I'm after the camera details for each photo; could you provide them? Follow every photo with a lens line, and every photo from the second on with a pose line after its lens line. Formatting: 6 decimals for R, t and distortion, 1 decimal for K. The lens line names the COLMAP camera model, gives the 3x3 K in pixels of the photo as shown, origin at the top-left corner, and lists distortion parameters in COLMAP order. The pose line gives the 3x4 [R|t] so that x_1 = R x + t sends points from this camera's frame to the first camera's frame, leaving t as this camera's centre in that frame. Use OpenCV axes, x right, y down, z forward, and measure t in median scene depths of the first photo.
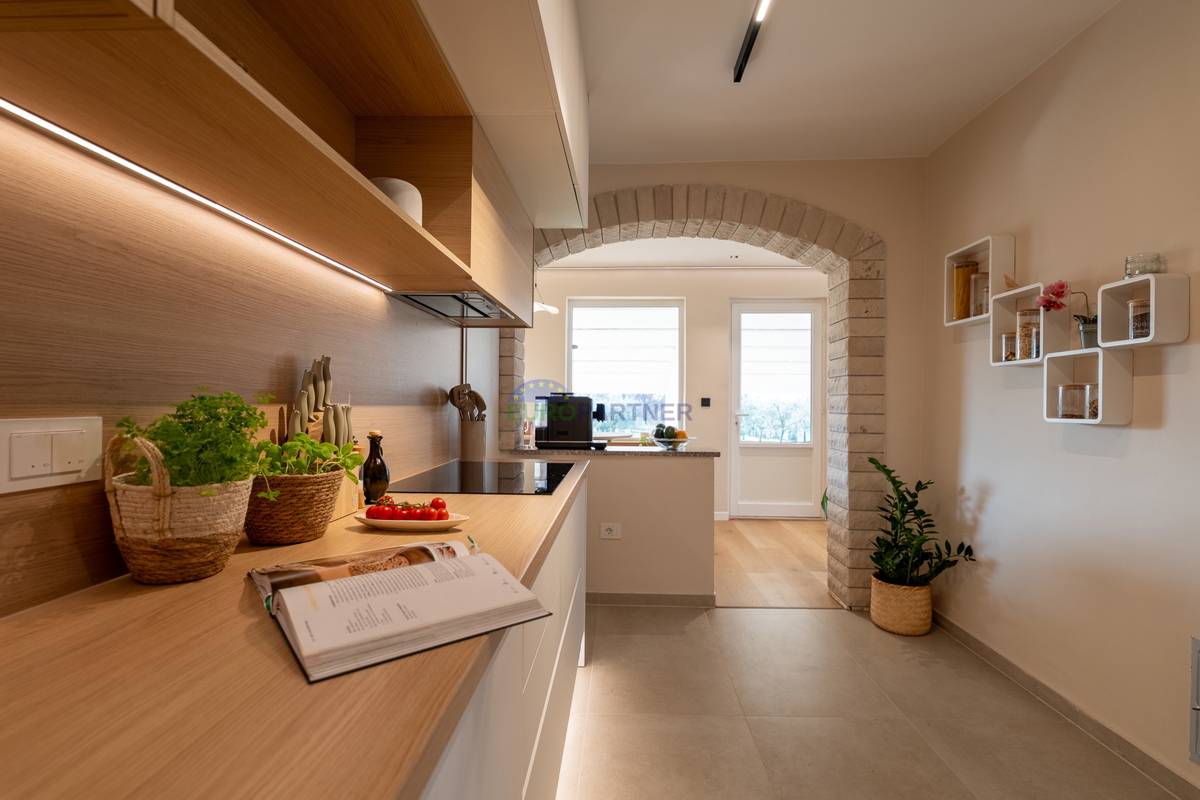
lens RADIAL K [[565.4, 0, 601.8], [0, 565.4, 403.3], [0, 0, 1]] dist [0.007921, -0.000593]
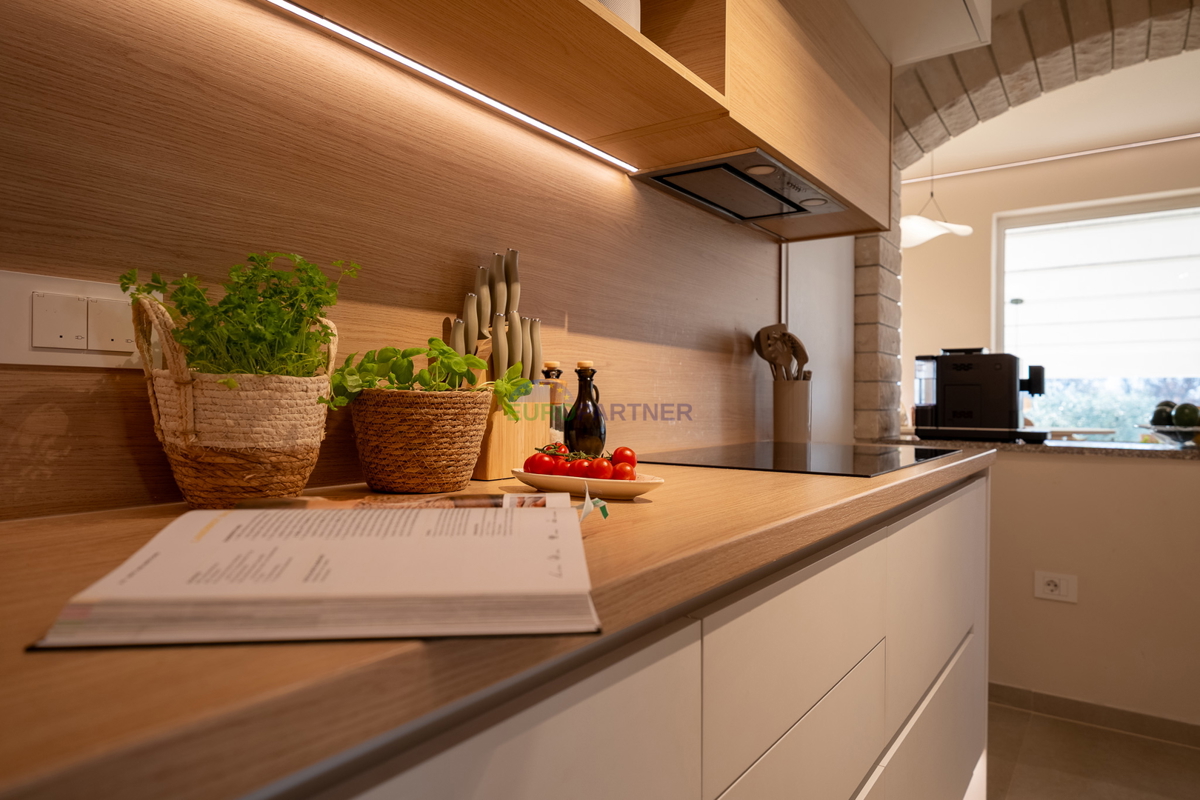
lens RADIAL K [[748.4, 0, 599.8], [0, 748.4, 398.9], [0, 0, 1]] dist [-0.004180, 0.008710]
pose [[0.836429, -0.001629, -0.548073, 0.131322], [-0.003386, 0.999961, -0.008141, 0.128513], [0.548065, 0.008665, 0.836391, 0.337333]]
